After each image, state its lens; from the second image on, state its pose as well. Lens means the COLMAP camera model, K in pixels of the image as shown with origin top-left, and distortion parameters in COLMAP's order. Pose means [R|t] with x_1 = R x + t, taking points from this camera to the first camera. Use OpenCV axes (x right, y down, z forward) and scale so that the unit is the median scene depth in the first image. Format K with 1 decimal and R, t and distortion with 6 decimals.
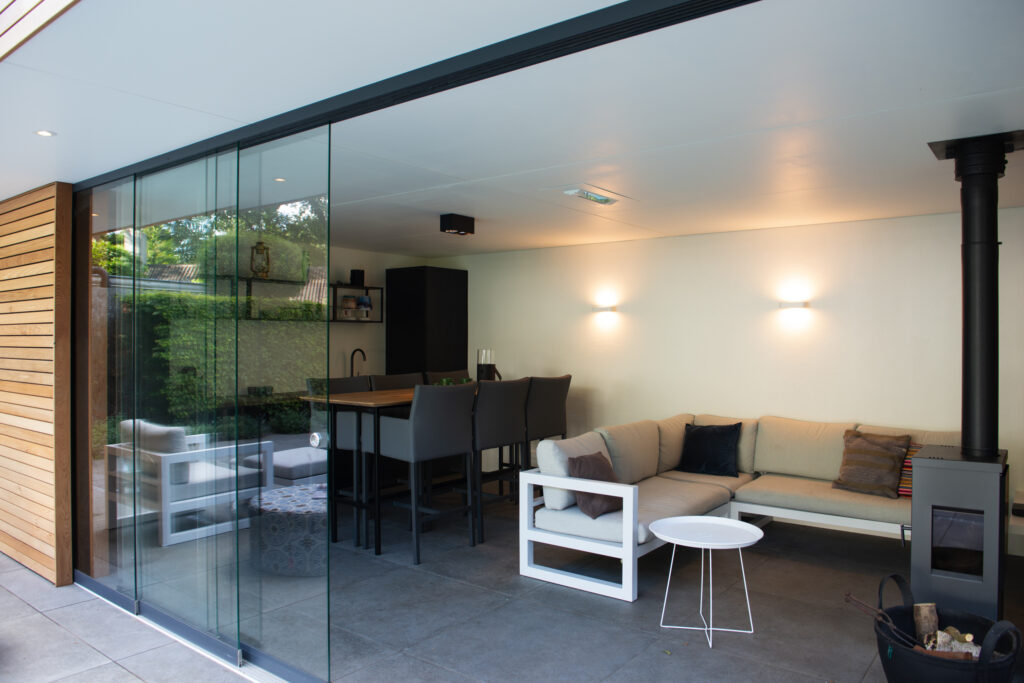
lens RADIAL K [[715.3, 0, 516.4], [0, 715.3, 340.4], [0, 0, 1]] dist [-0.044115, -0.004804]
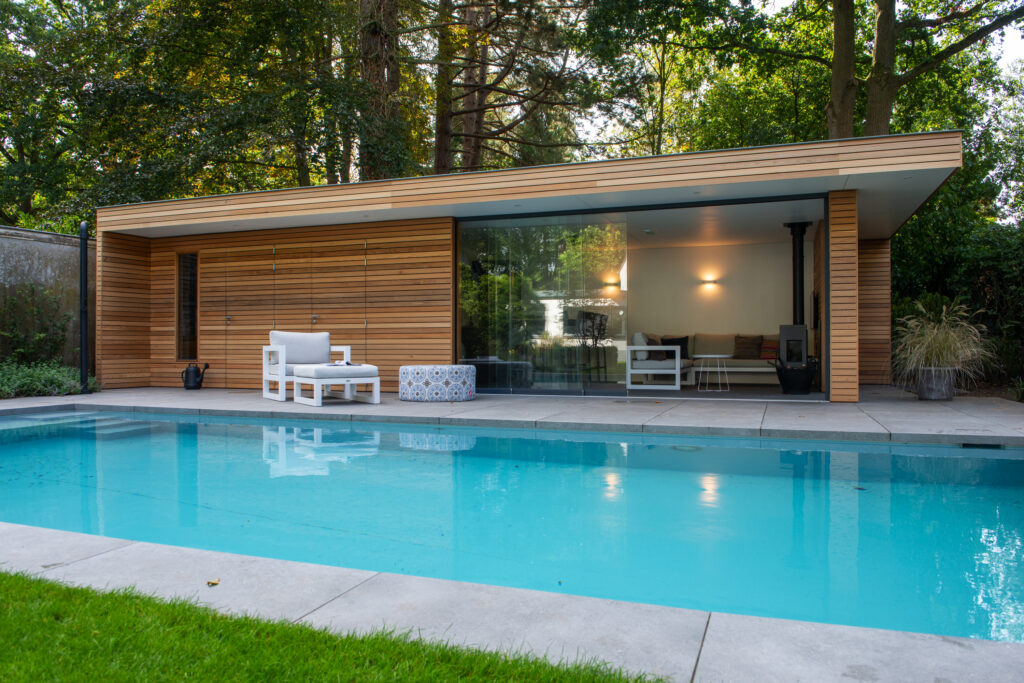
lens RADIAL K [[735.2, 0, 516.5], [0, 735.2, 340.5], [0, 0, 1]] dist [-0.037239, -0.004983]
pose [[0.954810, -0.002314, 0.297209, -1.082494], [0.004626, 0.999964, -0.007077, 0.182440], [-0.297182, 0.008132, 0.954786, -1.244630]]
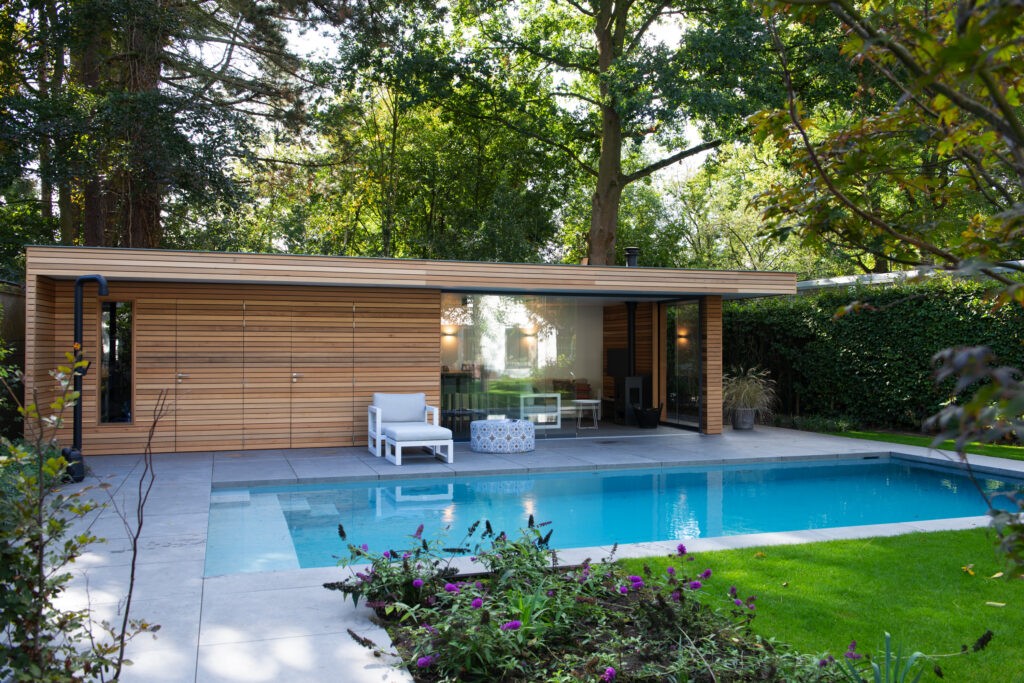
lens RADIAL K [[867.4, 0, 512.0], [0, 867.4, 341.5], [0, 0, 1]] dist [0.000536, 0.002362]
pose [[0.561385, 0.005683, 0.827535, -2.957438], [0.001172, 0.999970, -0.007663, -0.002945], [-0.827554, 0.005271, 0.561362, -0.966168]]
